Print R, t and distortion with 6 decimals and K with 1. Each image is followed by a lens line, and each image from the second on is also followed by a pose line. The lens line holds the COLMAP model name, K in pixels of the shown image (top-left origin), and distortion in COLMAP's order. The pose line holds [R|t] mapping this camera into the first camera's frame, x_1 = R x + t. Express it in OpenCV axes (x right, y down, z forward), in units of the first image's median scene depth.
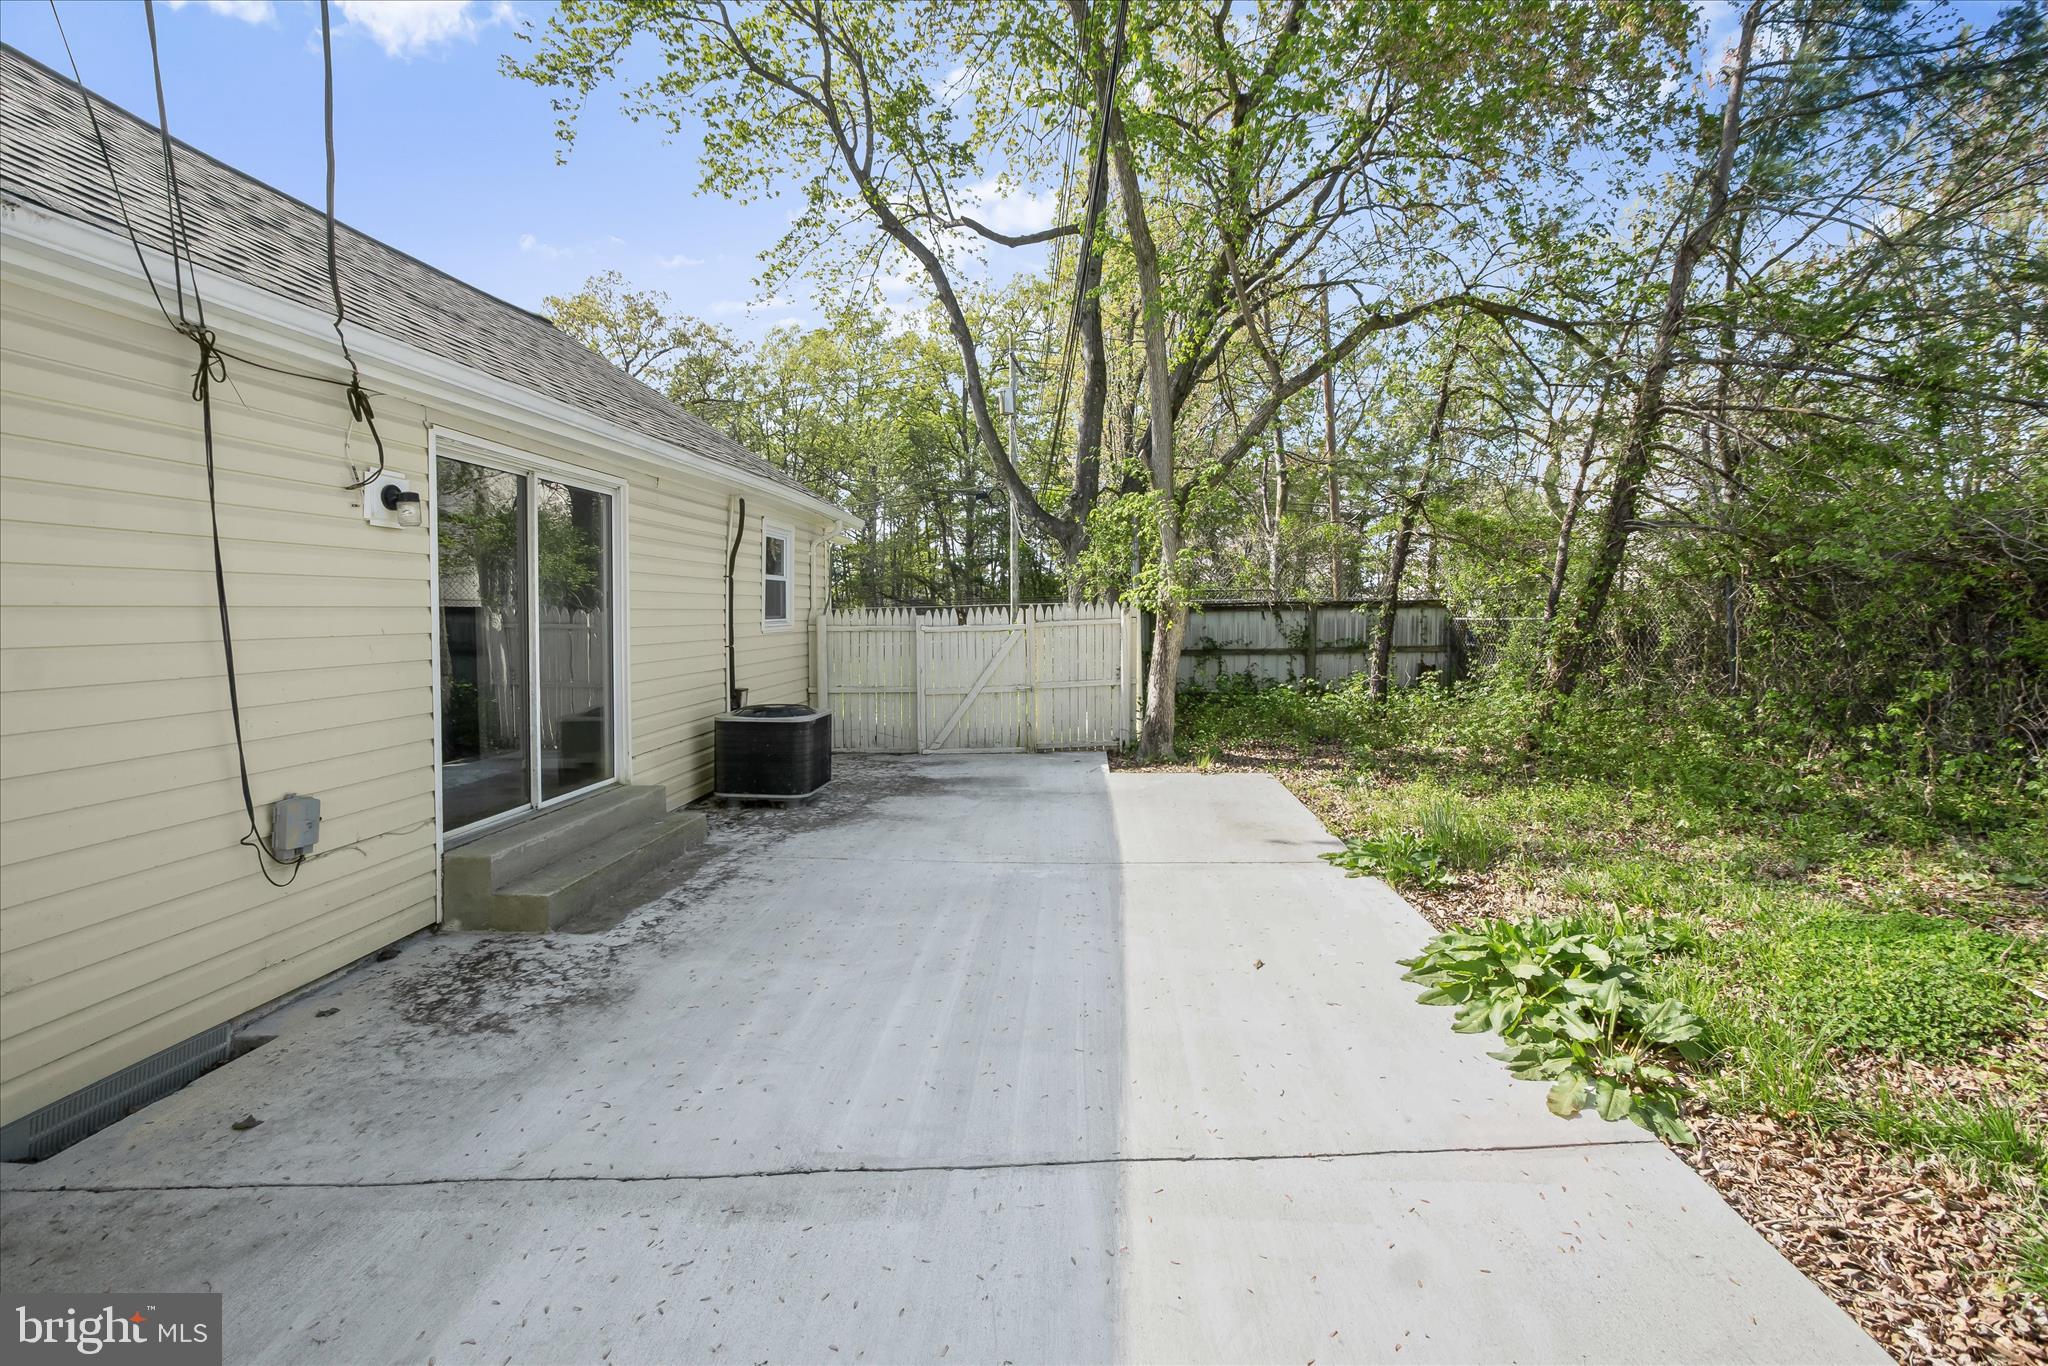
lens RADIAL K [[932.7, 0, 1027.9], [0, 932.7, 624.9], [0, 0, 1]] dist [-0.021551, 0.006620]
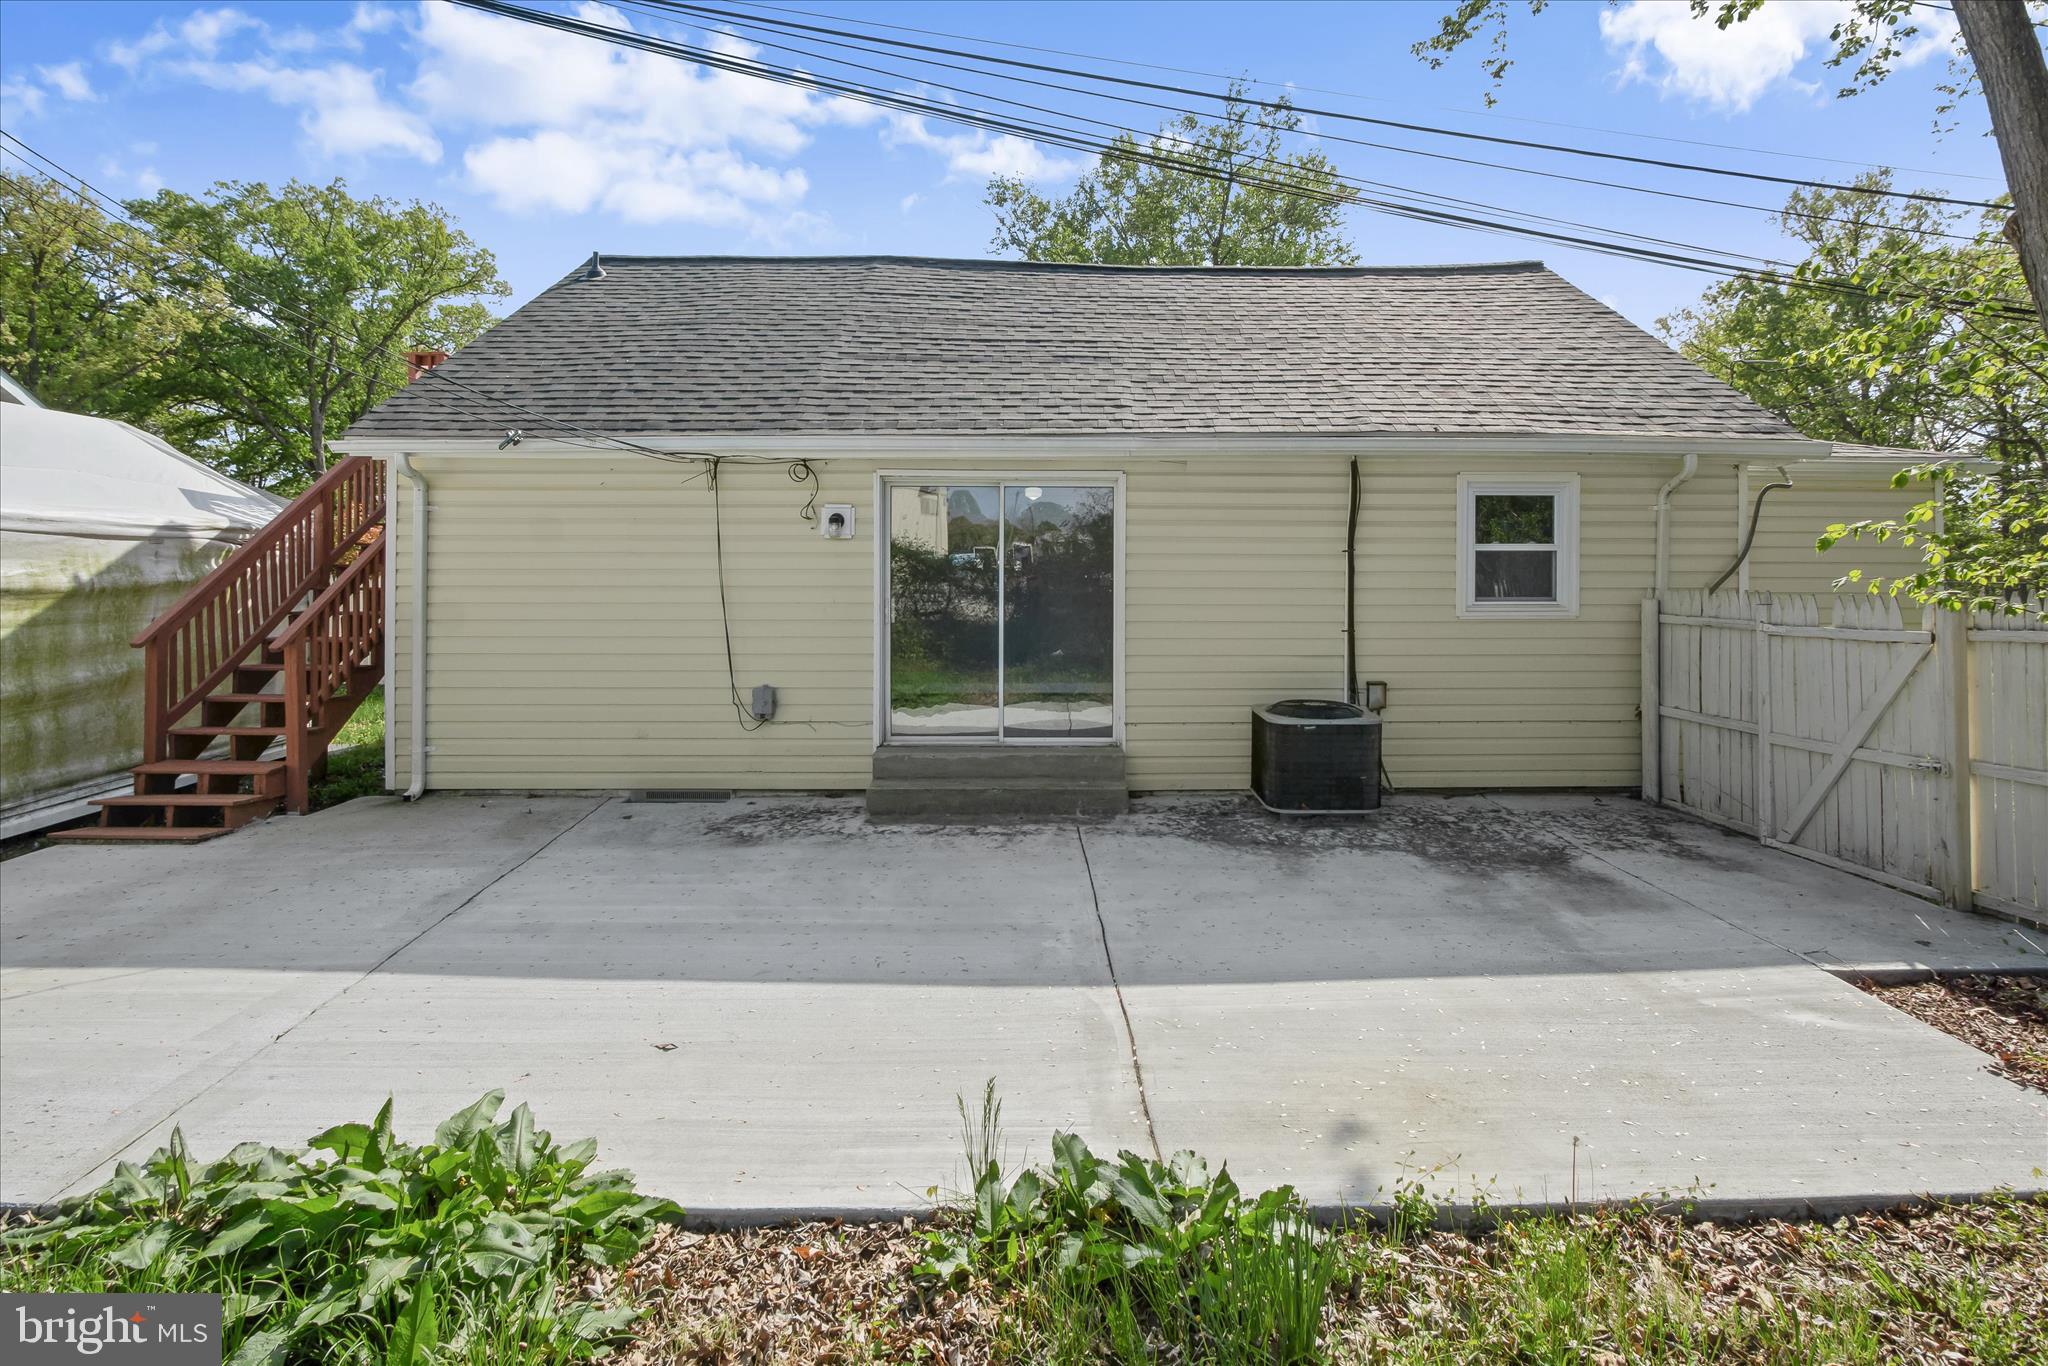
lens RADIAL K [[986.7, 0, 1024.8], [0, 986.7, 547.8], [0, 0, 1]] dist [-0.005984, -0.000477]
pose [[0.071584, -0.019889, -0.997236, 0.655074], [-0.017677, 0.999619, -0.021206, -0.033572], [0.997278, 0.019146, 0.071205, 0.711761]]
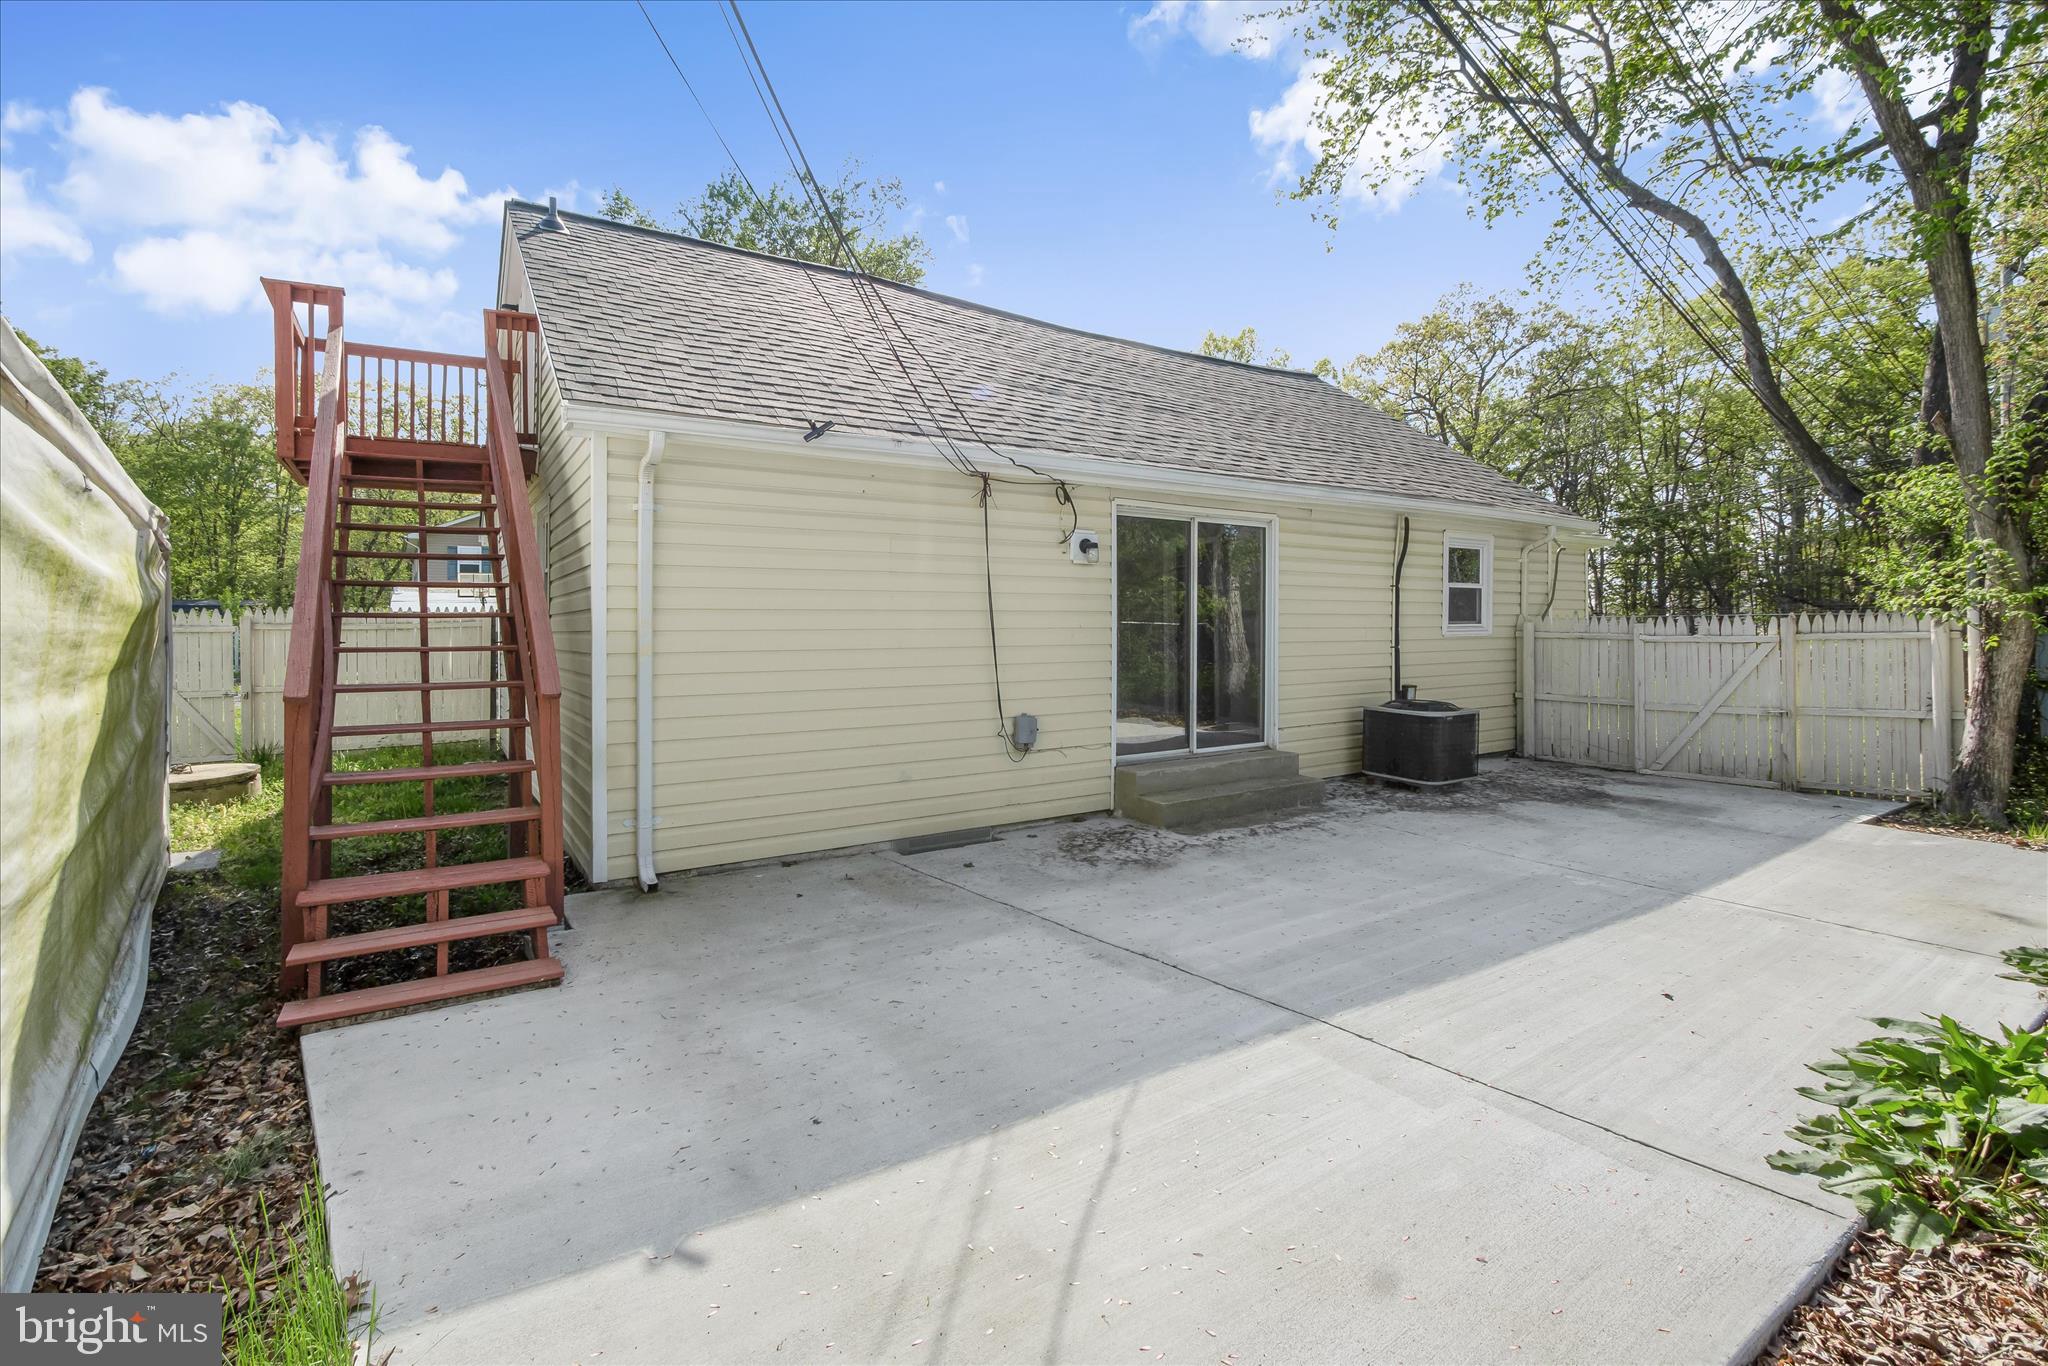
lens RADIAL K [[937.1, 0, 1020.4], [0, 937.1, 609.4], [0, 0, 1]] dist [0.000792, -0.000208]
pose [[0.615004, 0.005634, -0.788504, 0.341534], [-0.021166, 0.999732, -0.009365, -0.002859], [0.788240, 0.022449, 0.614958, -0.080294]]
